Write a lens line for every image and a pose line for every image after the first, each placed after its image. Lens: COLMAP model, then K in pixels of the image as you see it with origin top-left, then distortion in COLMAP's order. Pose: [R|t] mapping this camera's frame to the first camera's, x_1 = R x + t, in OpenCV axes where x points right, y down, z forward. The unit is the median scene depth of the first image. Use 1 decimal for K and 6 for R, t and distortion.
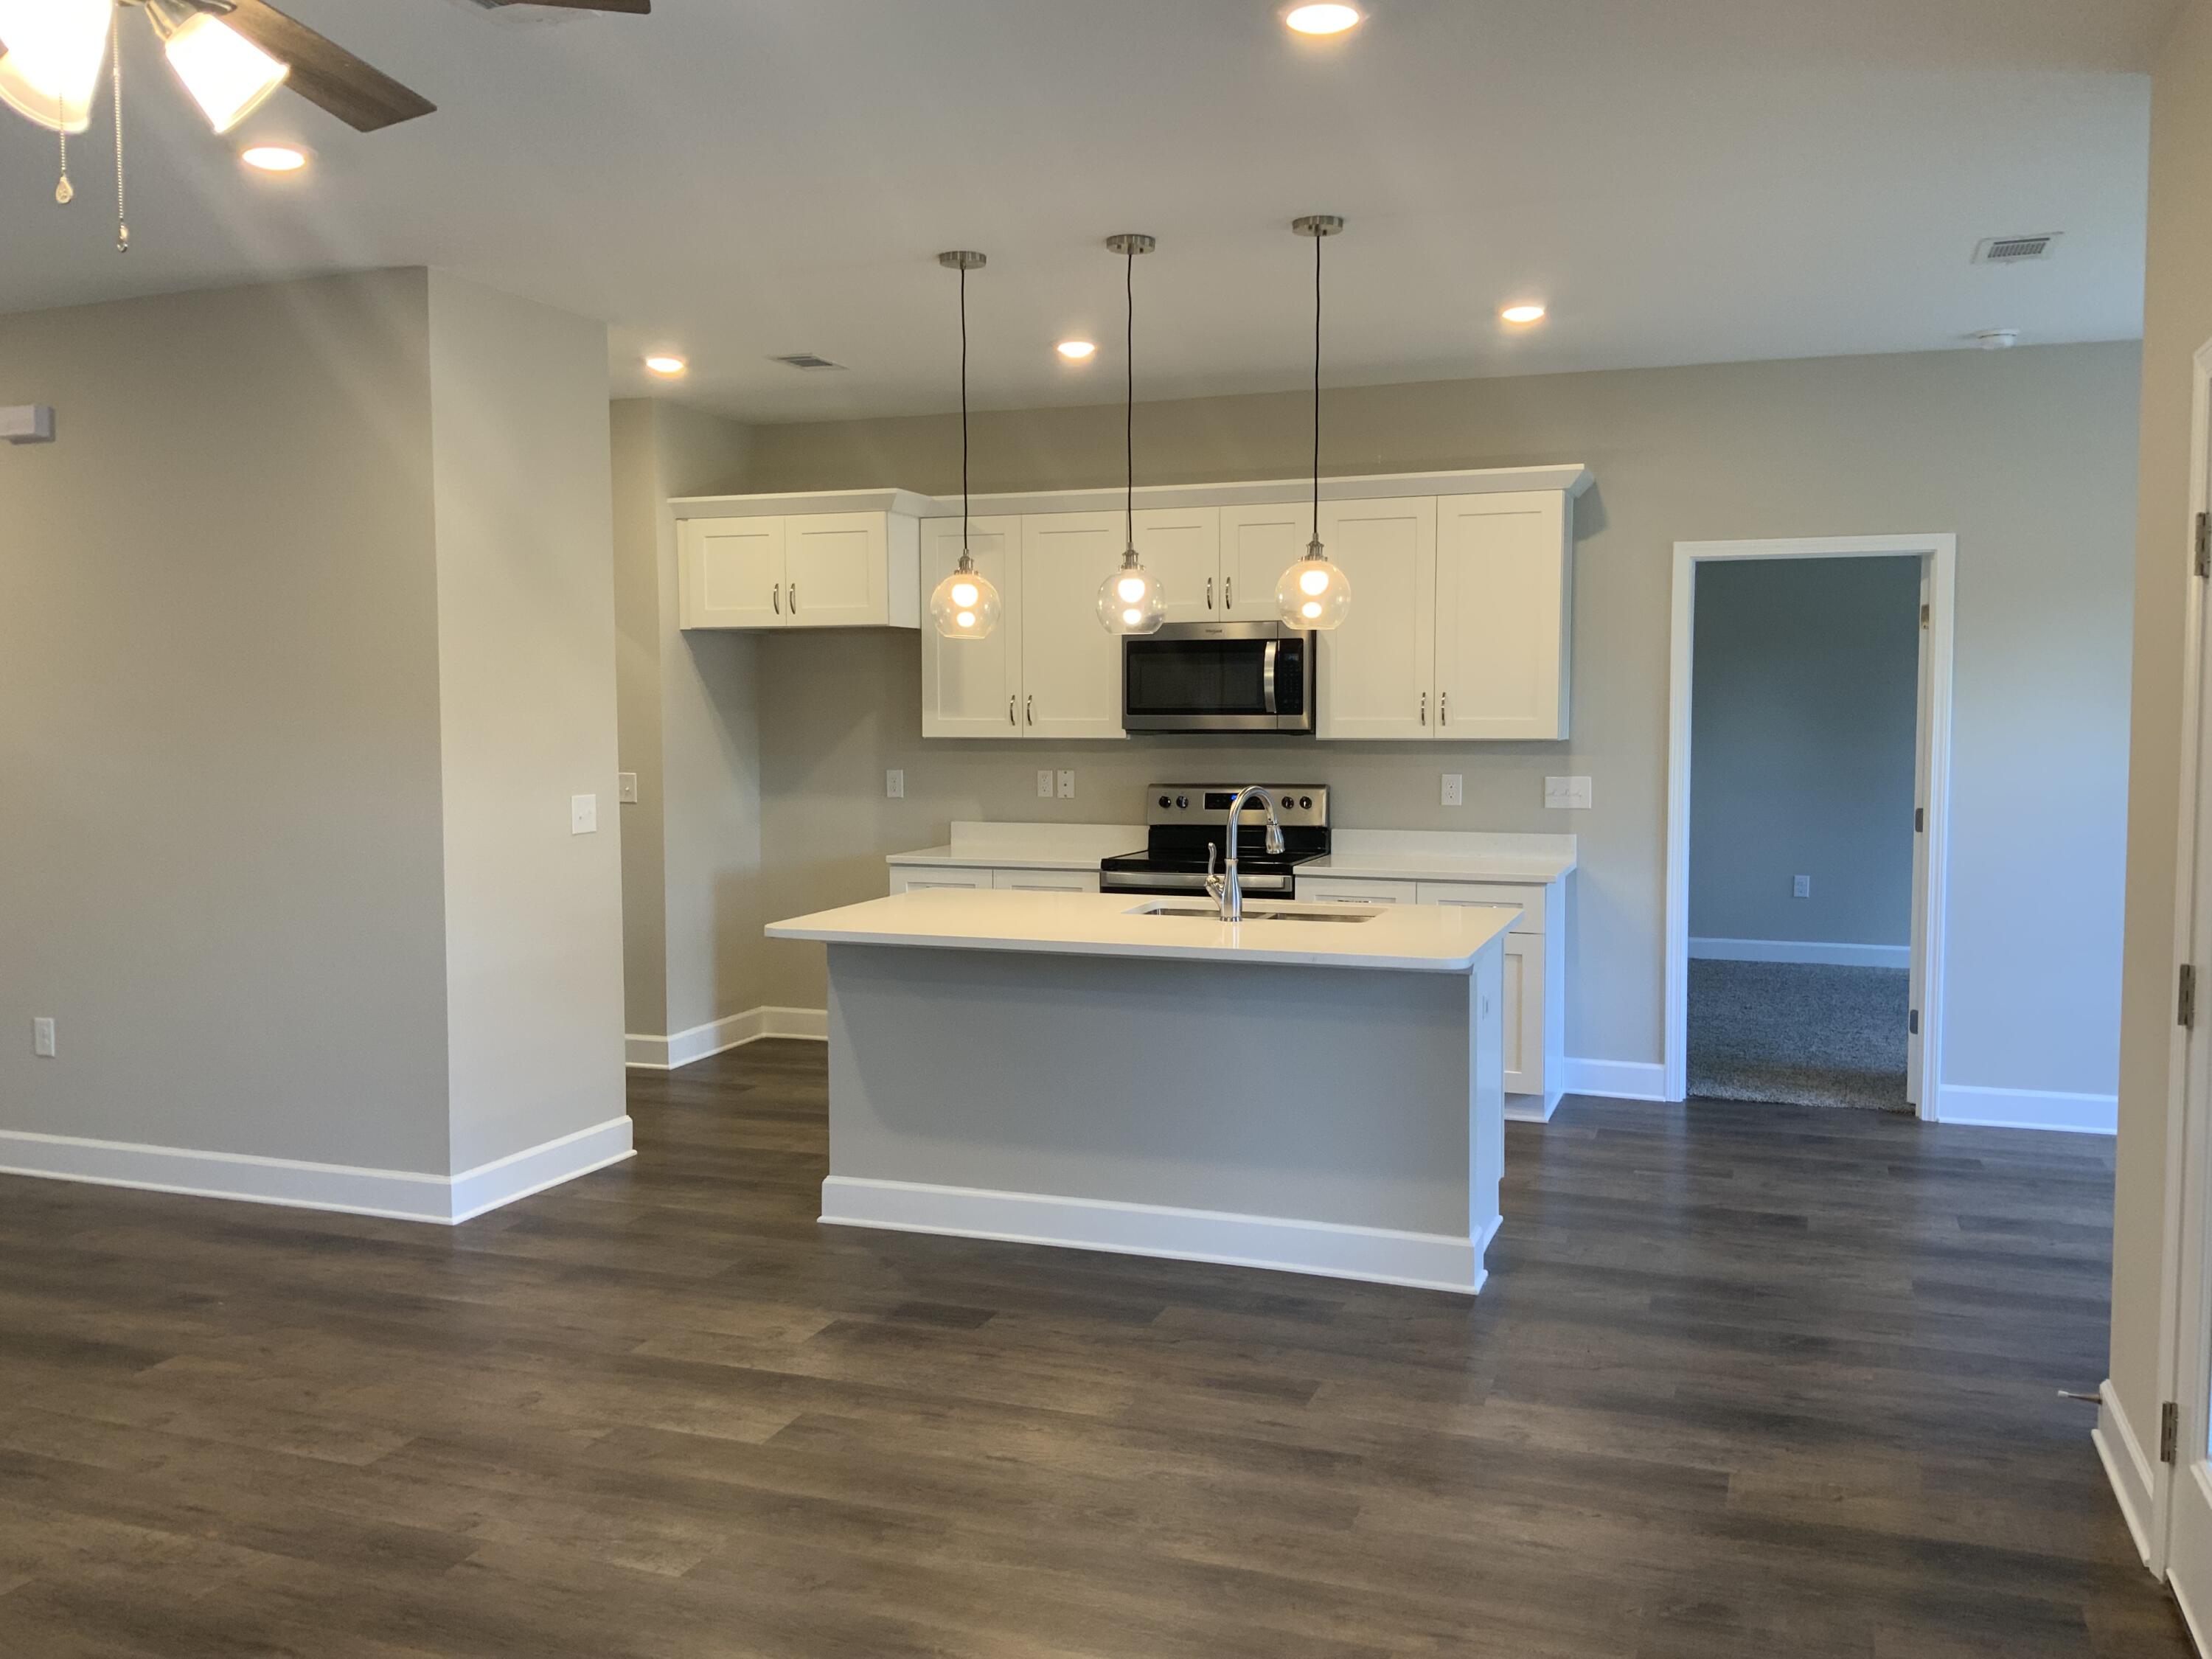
lens RADIAL K [[1813.2, 0, 1106.0], [0, 1813.2, 829.5], [0, 0, 1]] dist [0.094854, -0.193221]
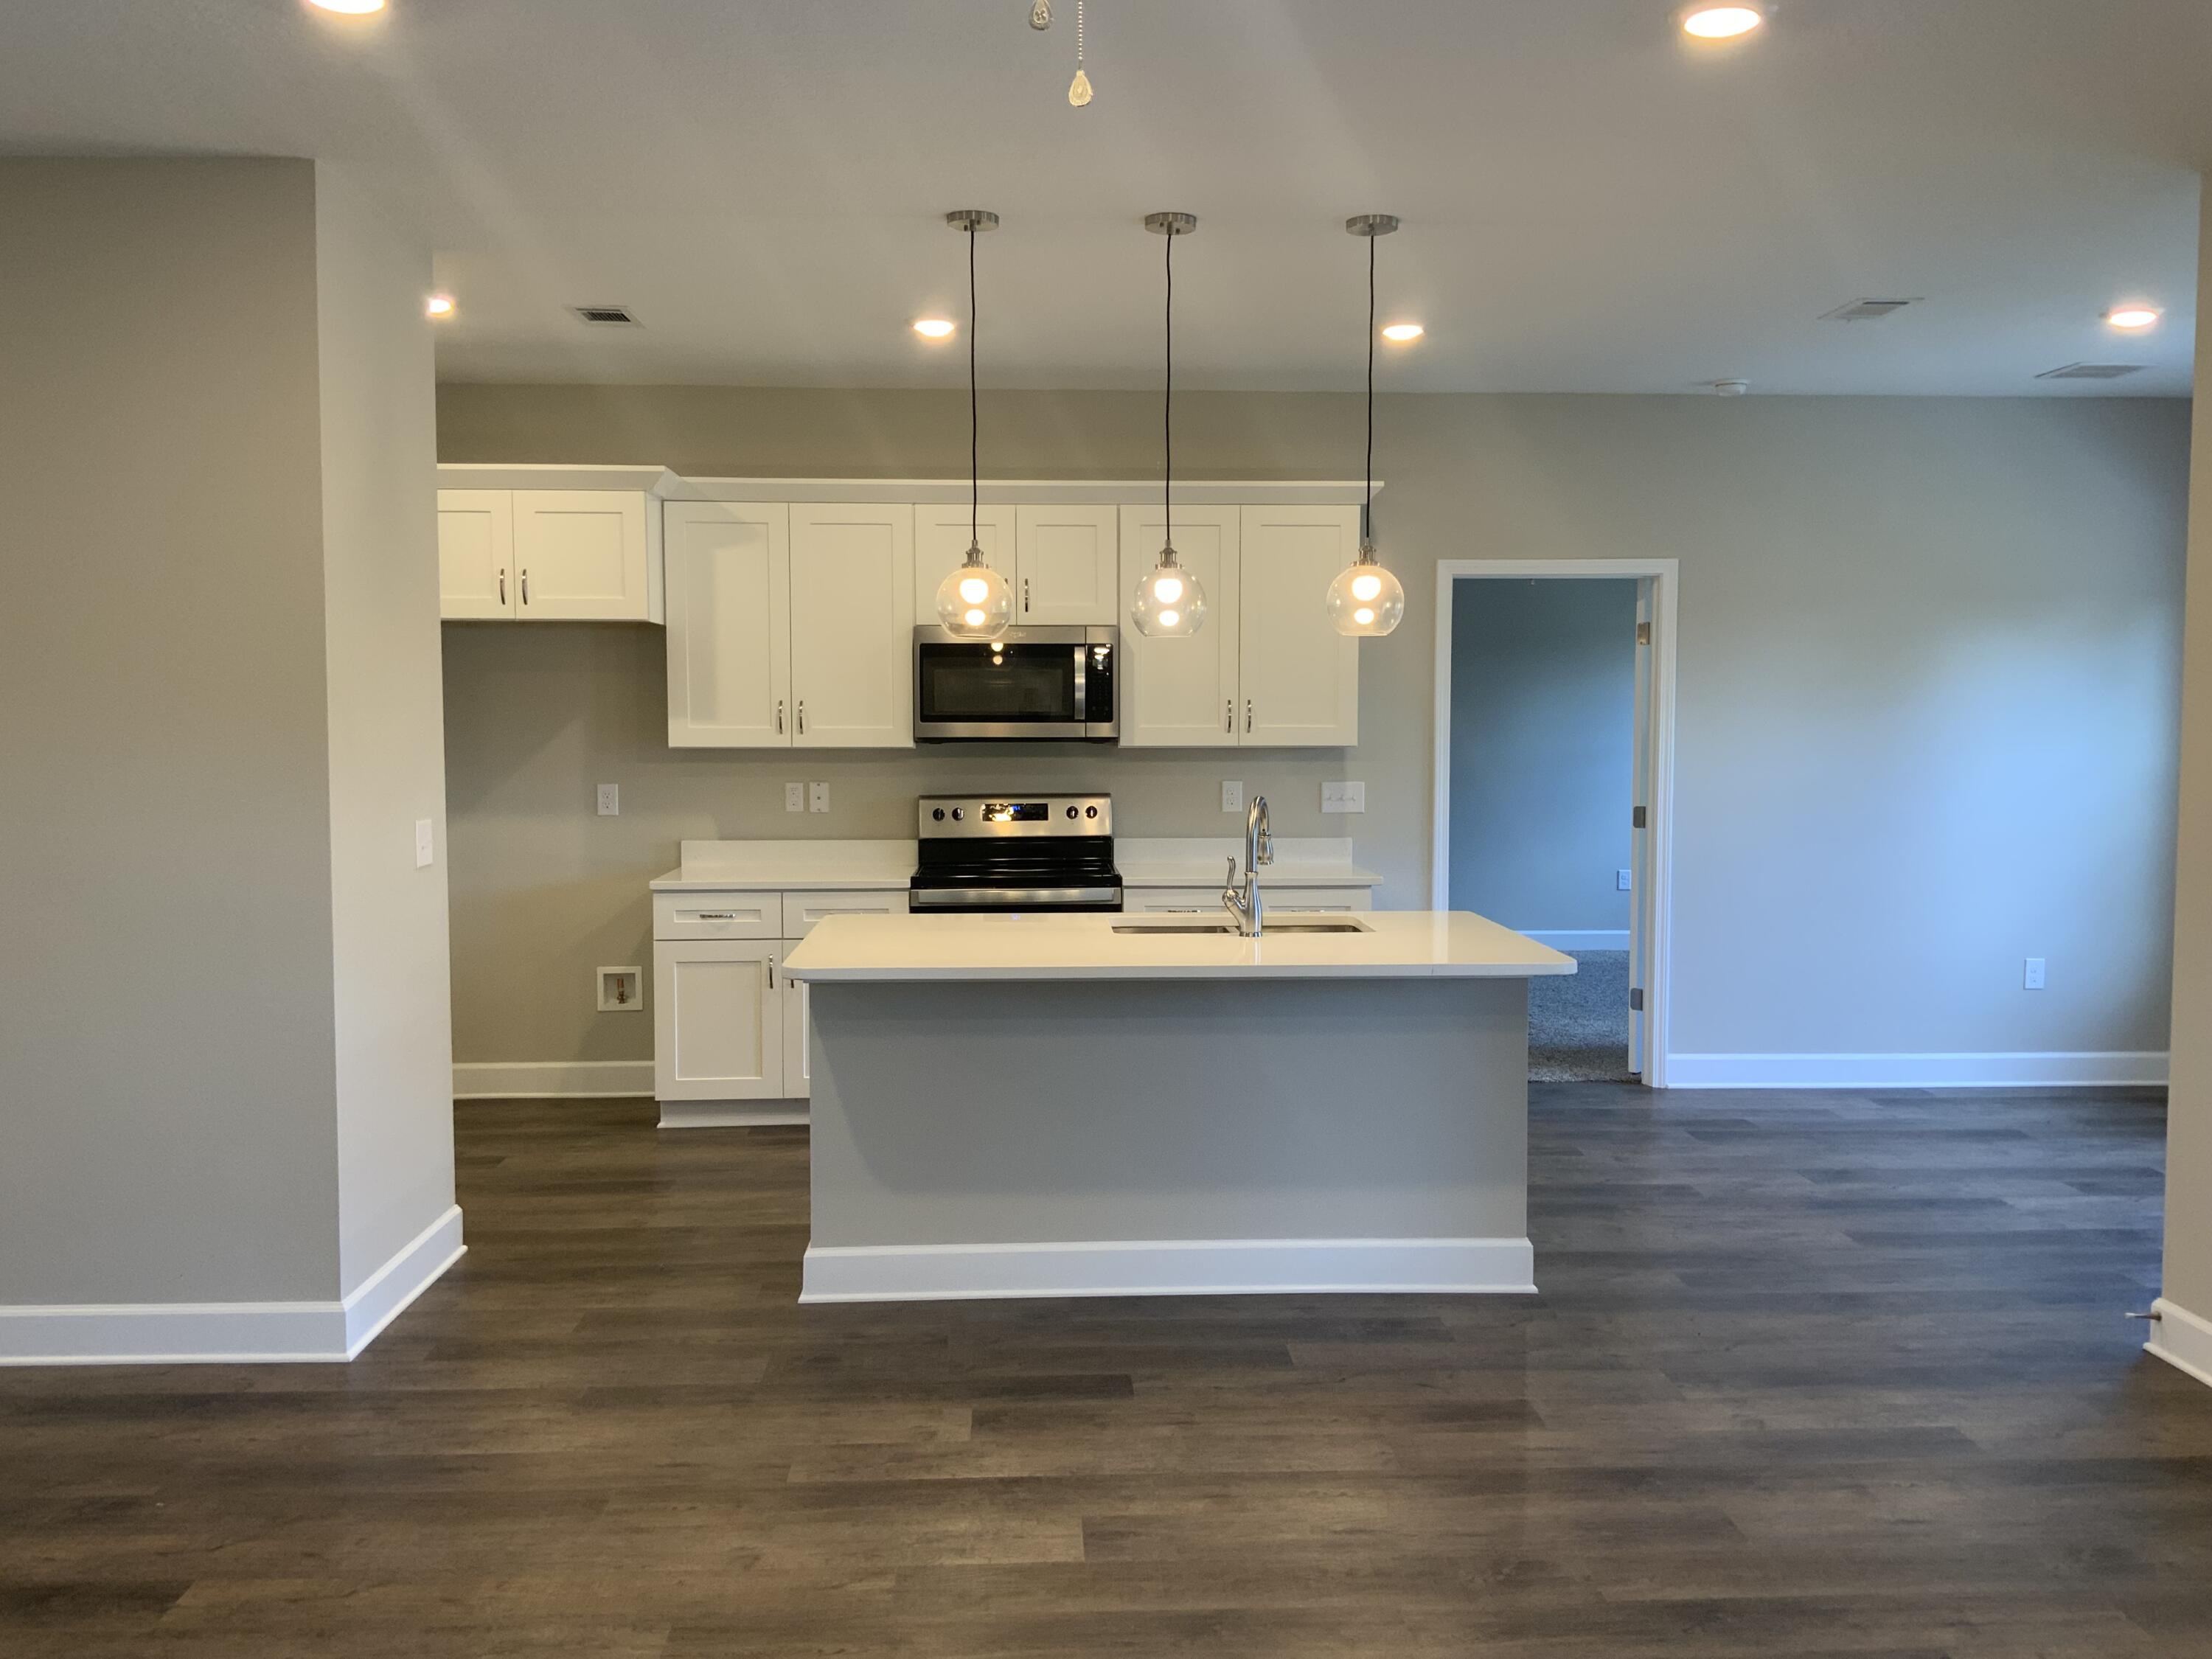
lens RADIAL K [[1813.2, 0, 1106.0], [0, 1813.2, 829.5], [0, 0, 1]] dist [0.094854, -0.193221]
pose [[0.922276, -0.023312, 0.385828, -0.303758], [0.024723, 0.999693, 0.001305, -0.007745], [-0.385740, 0.008335, 0.922570, 0.114009]]
